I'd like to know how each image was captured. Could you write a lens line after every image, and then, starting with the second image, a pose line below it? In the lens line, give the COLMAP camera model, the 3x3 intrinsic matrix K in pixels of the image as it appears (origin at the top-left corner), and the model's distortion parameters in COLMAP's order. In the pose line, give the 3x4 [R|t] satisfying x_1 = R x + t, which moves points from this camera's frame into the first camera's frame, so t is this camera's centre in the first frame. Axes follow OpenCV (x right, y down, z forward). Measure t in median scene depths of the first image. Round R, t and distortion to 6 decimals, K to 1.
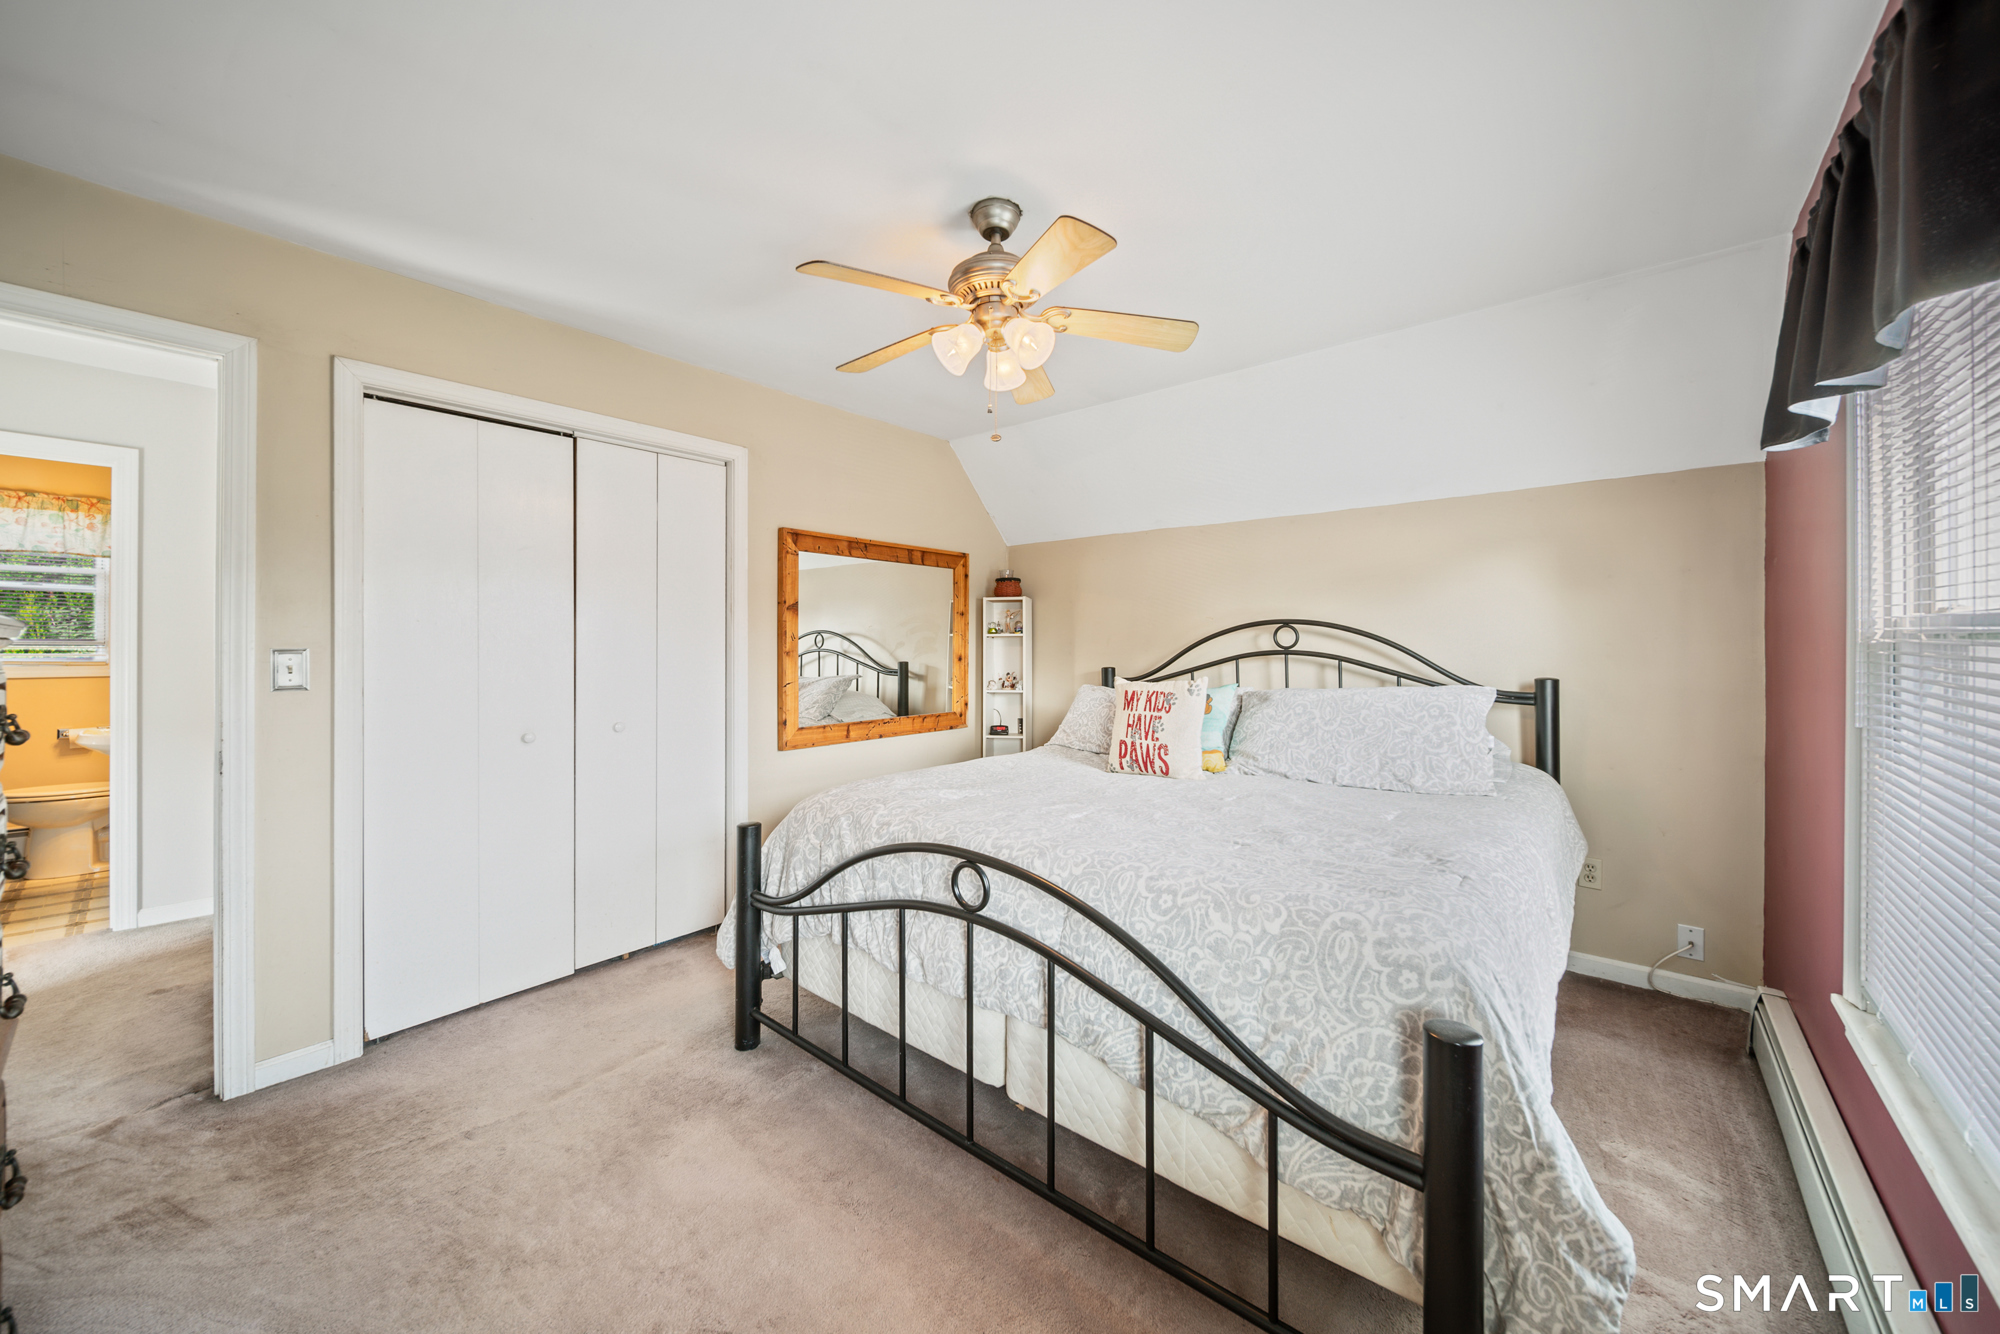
lens RADIAL K [[718.0, 0, 1004.7], [0, 718.0, 639.6], [0, 0, 1]] dist [0.000107, -0.000017]
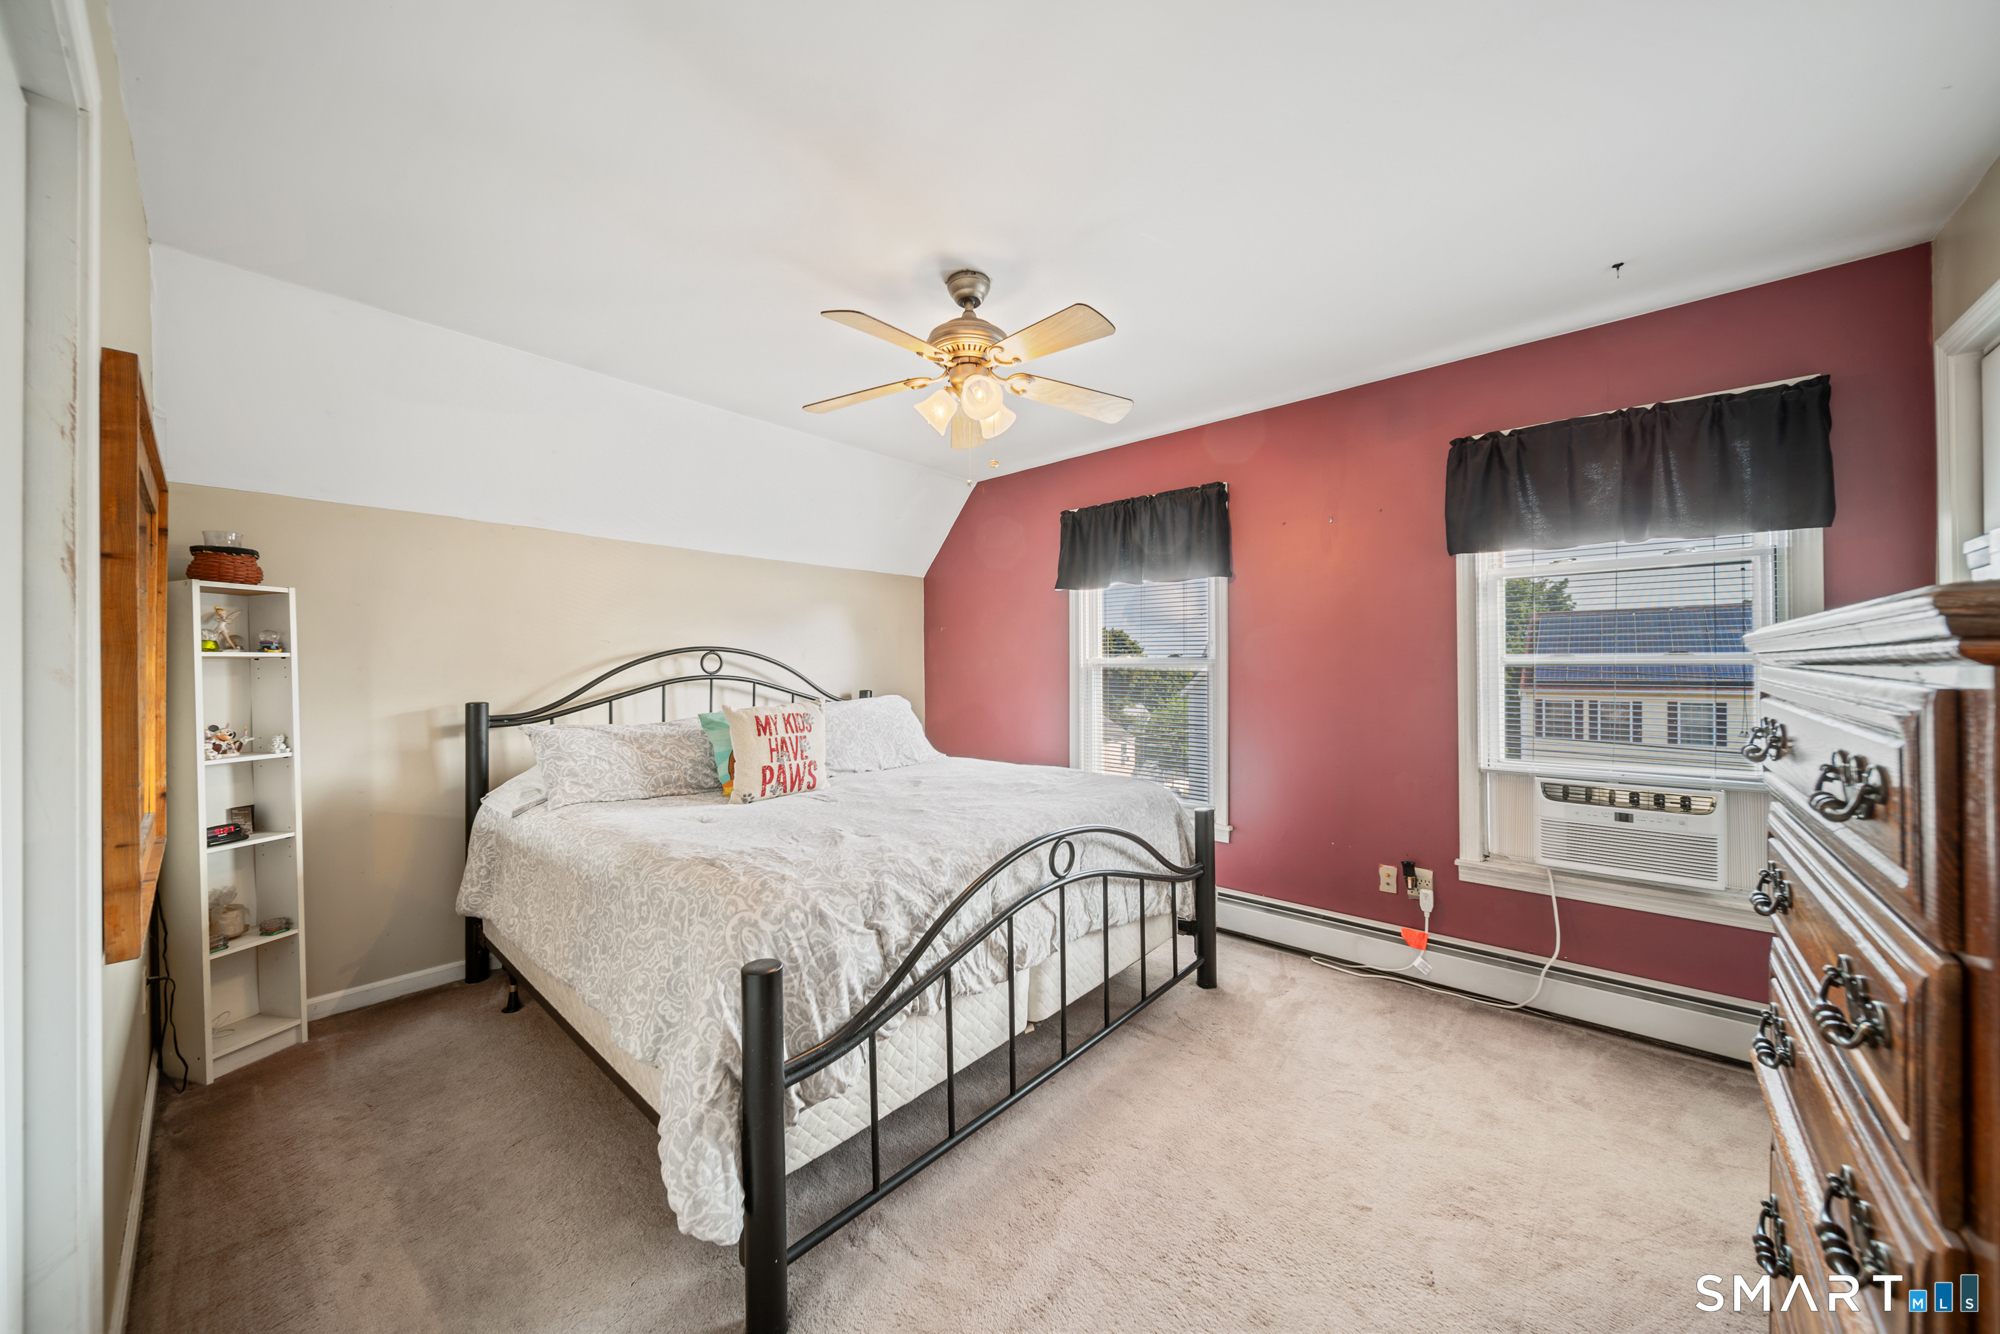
lens RADIAL K [[707.8, 0, 966.2], [0, 707.8, 668.3], [0, 0, 1]] dist [-0.001429, -0.000161]
pose [[0.034418, 0.000775, 0.999407, -0.828516], [-0.001440, 0.999999, -0.000726, 0.005686], [-0.999406, -0.001414, 0.034419, 0.714490]]
